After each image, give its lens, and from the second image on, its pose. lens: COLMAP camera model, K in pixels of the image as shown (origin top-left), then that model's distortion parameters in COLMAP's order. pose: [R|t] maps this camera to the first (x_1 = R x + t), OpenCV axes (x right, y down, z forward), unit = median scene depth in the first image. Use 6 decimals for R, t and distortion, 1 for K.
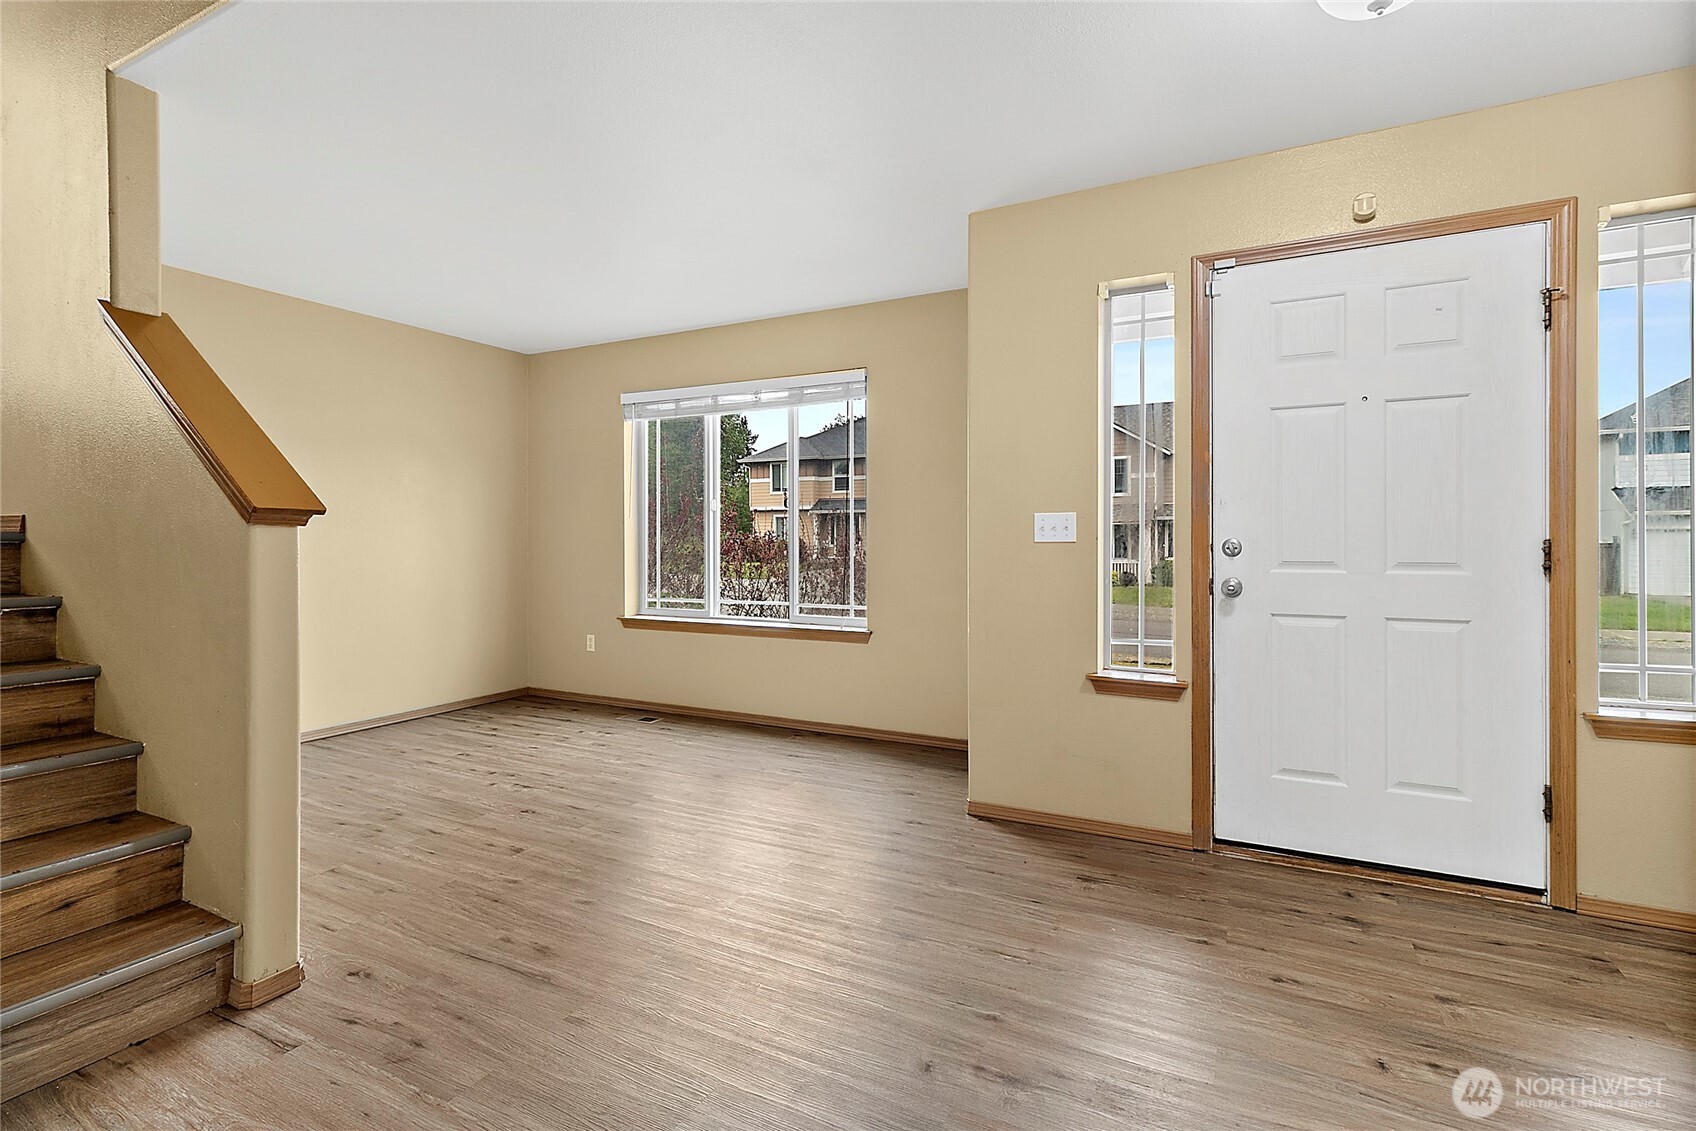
lens RADIAL K [[793.1, 0, 845.1], [0, 793.1, 537.6], [0, 0, 1]] dist [0.001681, 0.000785]
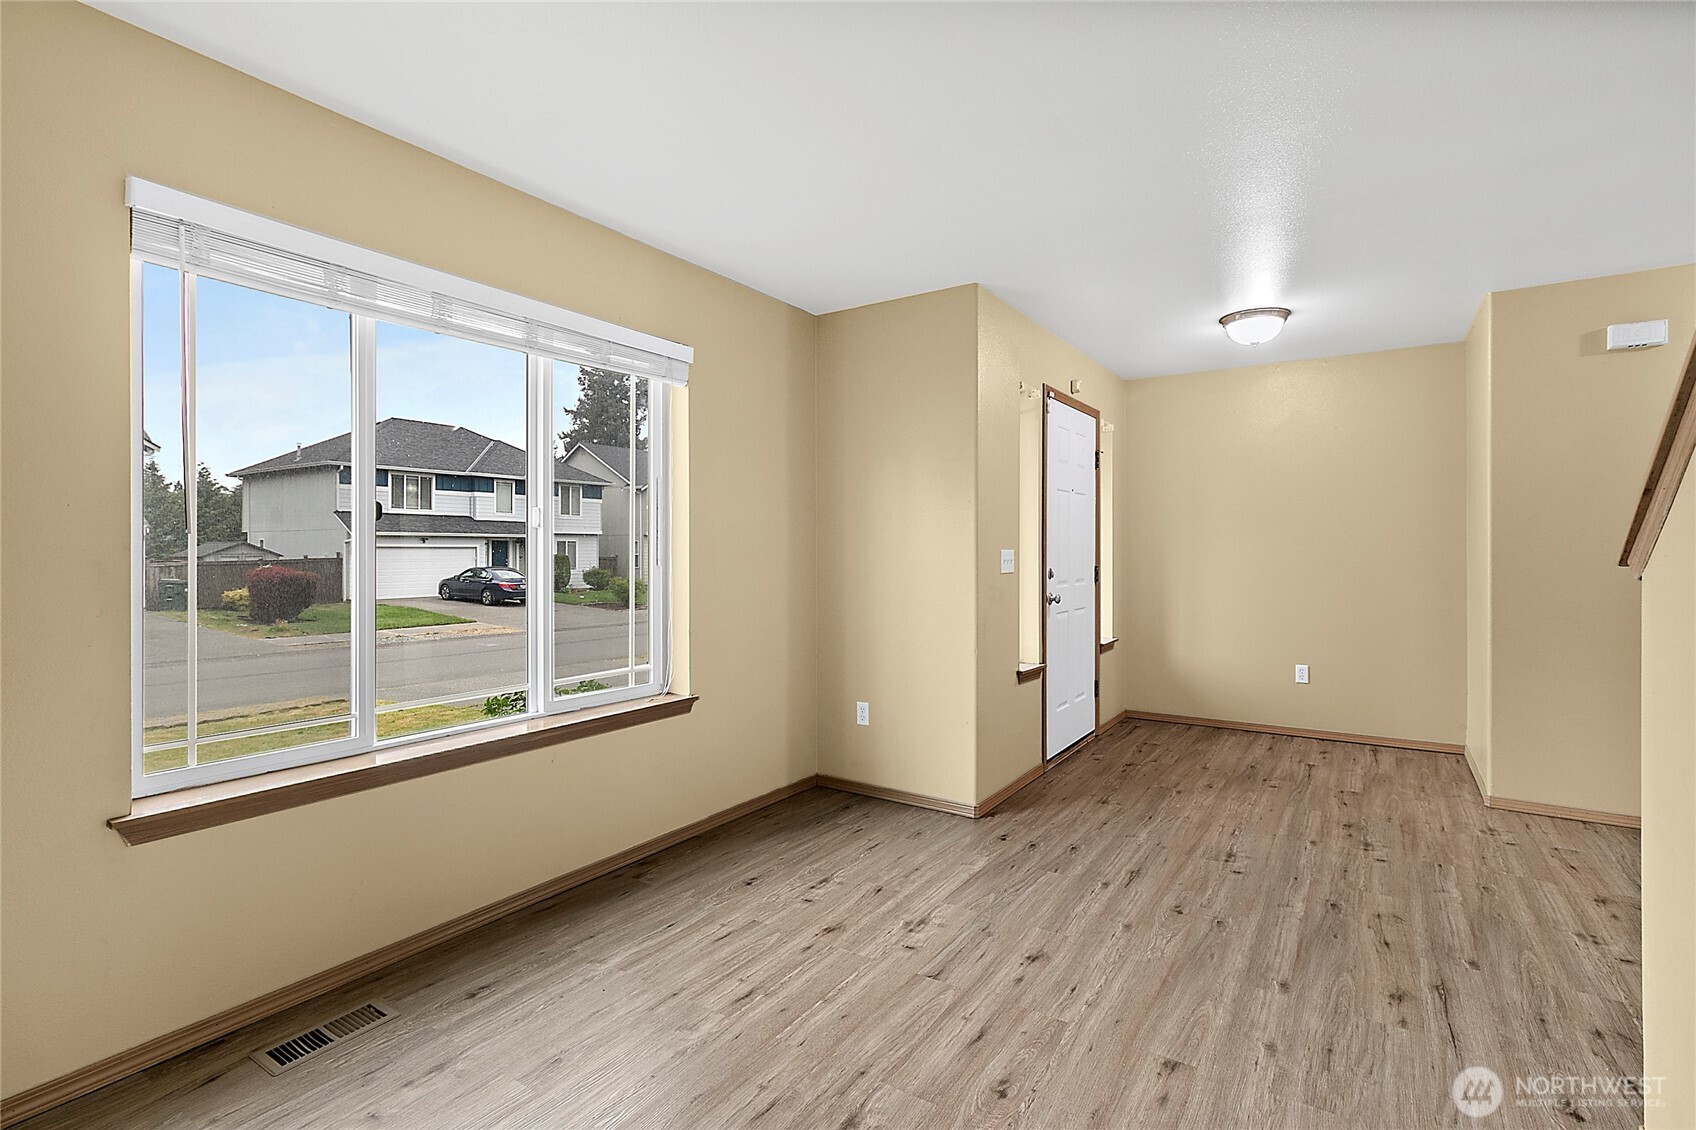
lens RADIAL K [[793.1, 0, 851.6], [0, 793.1, 547.4], [0, 0, 1]] dist [0.001681, 0.000785]
pose [[0.099973, 0.005483, 0.994975, -0.638226], [-0.000899, 0.999985, -0.005421, -0.016721], [-0.994990, -0.000352, 0.099976, 0.699568]]
